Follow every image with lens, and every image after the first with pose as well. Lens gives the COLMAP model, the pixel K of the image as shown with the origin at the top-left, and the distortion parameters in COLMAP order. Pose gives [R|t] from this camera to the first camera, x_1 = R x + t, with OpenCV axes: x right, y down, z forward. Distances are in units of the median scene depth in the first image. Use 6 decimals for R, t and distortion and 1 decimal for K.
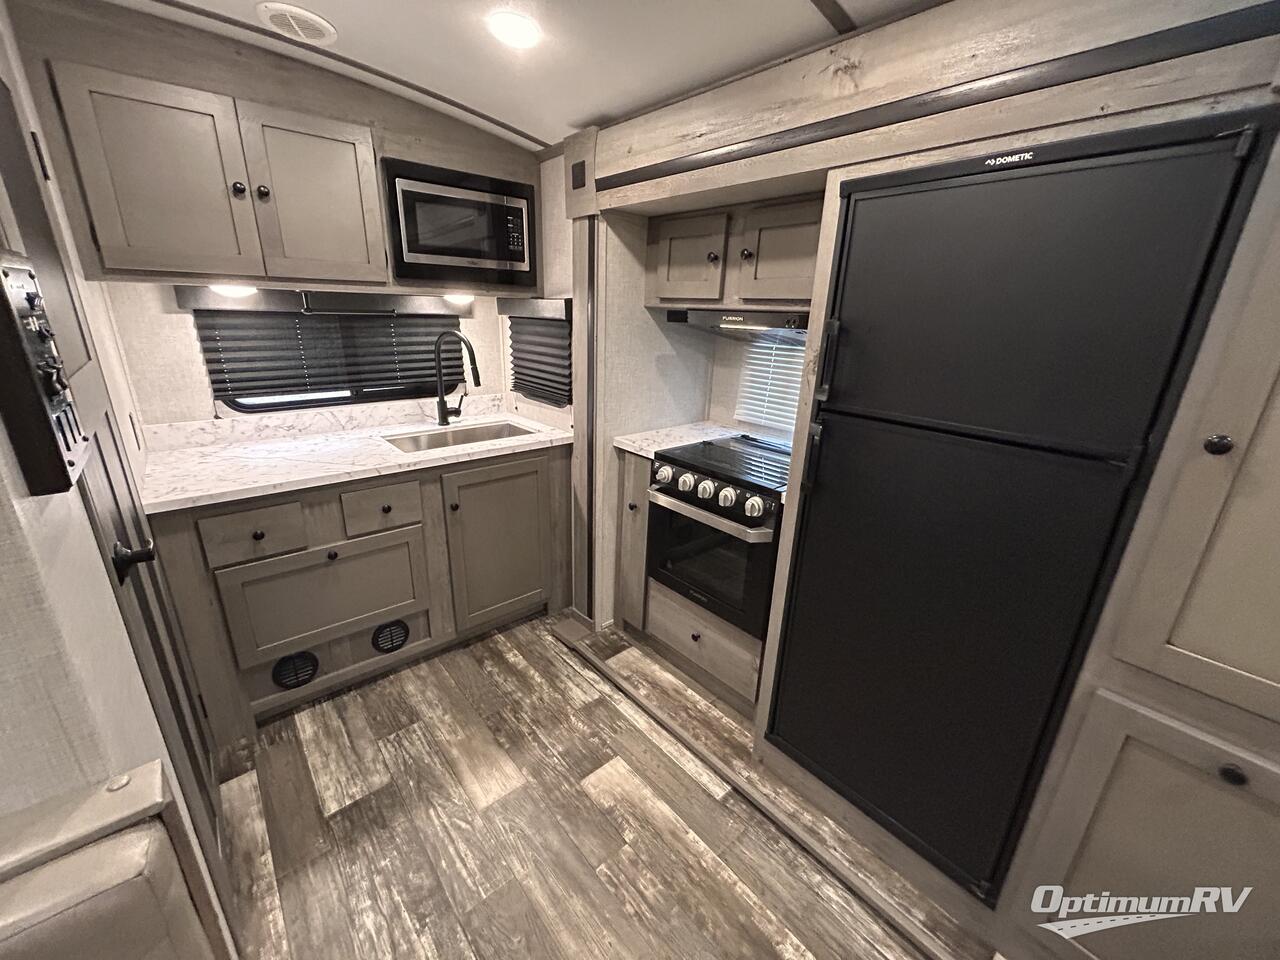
lens RADIAL K [[518.5, 0, 640.5], [0, 518.5, 480.3], [0, 0, 1]] dist [-0.000344, 0.000668]
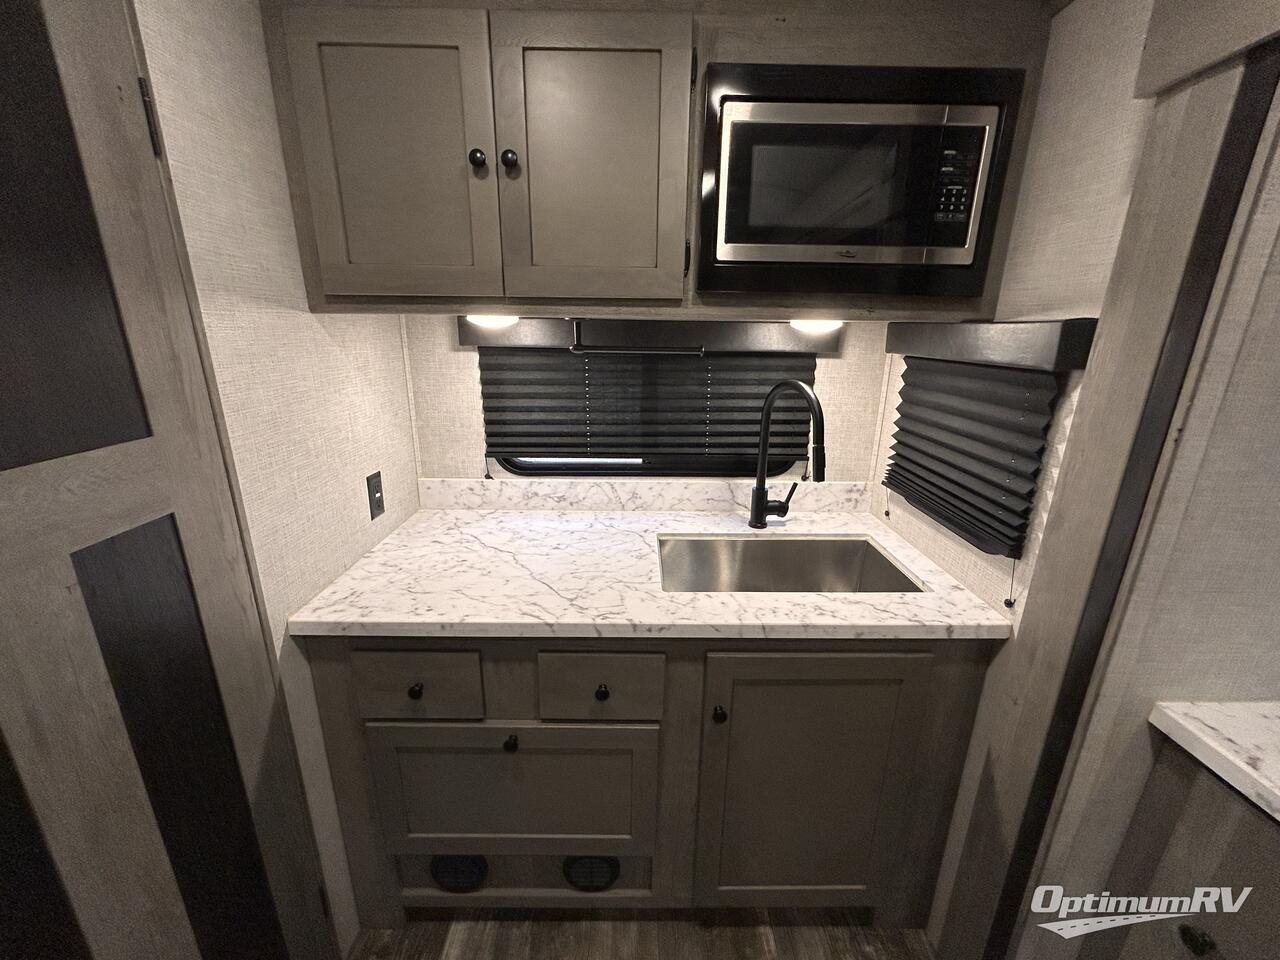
lens RADIAL K [[518.5, 0, 640.8], [0, 518.5, 476.6], [0, 0, 1]] dist [-0.000344, 0.000668]
pose [[0.765172, 0.160792, -0.623424, -0.134460], [-0.195604, 0.980599, 0.012835, -0.182772], [0.613392, 0.112123, 0.781779, 0.527311]]
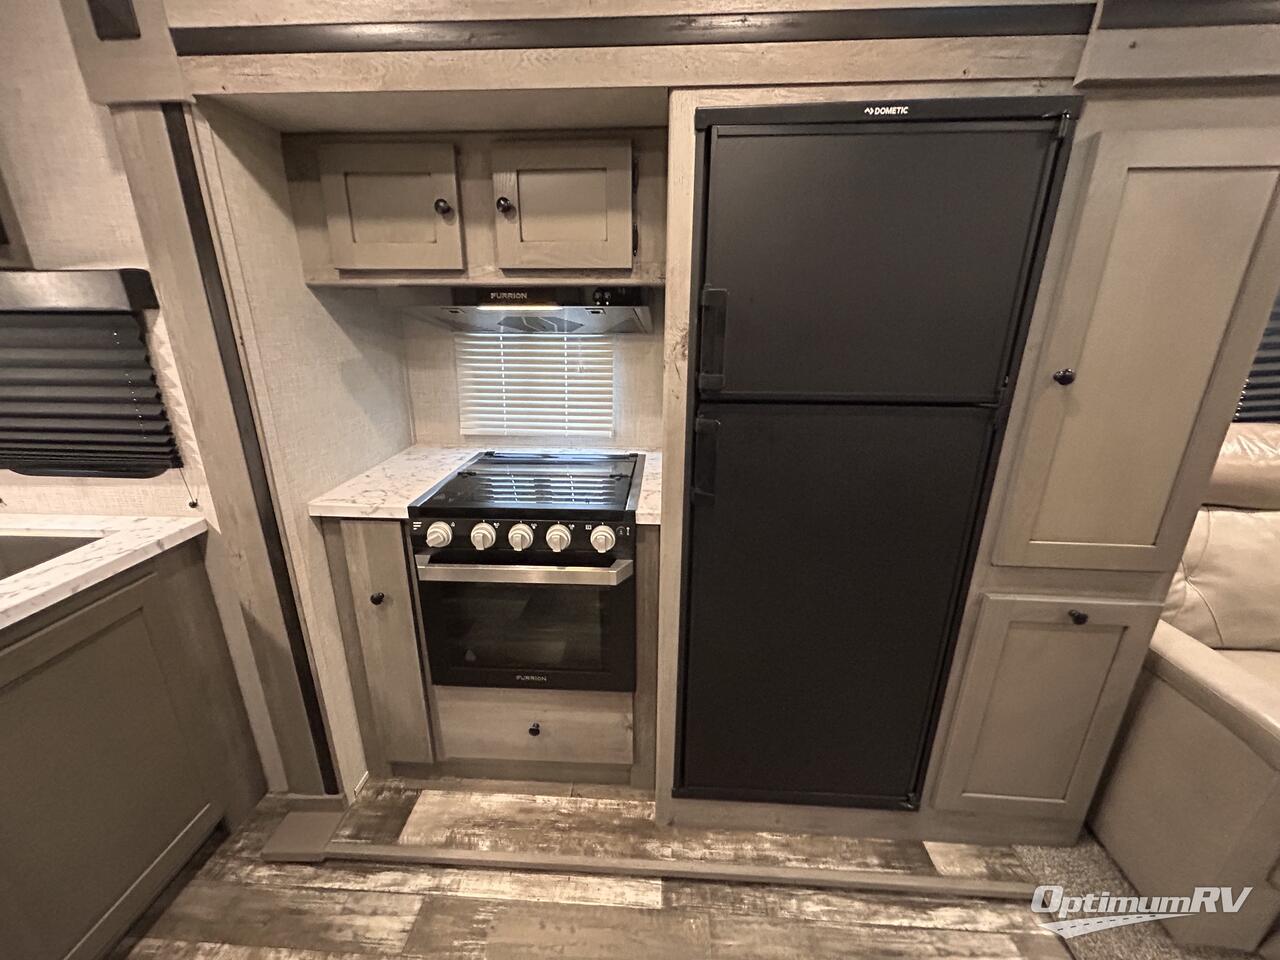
lens RADIAL K [[518.5, 0, 641.5], [0, 518.5, 478.7], [0, 0, 1]] dist [-0.000344, 0.000668]
pose [[0.694882, -0.252243, 0.673433, -0.194917], [0.245865, 0.963364, 0.107145, -0.085432], [-0.675788, 0.091120, 0.731442, 0.316261]]
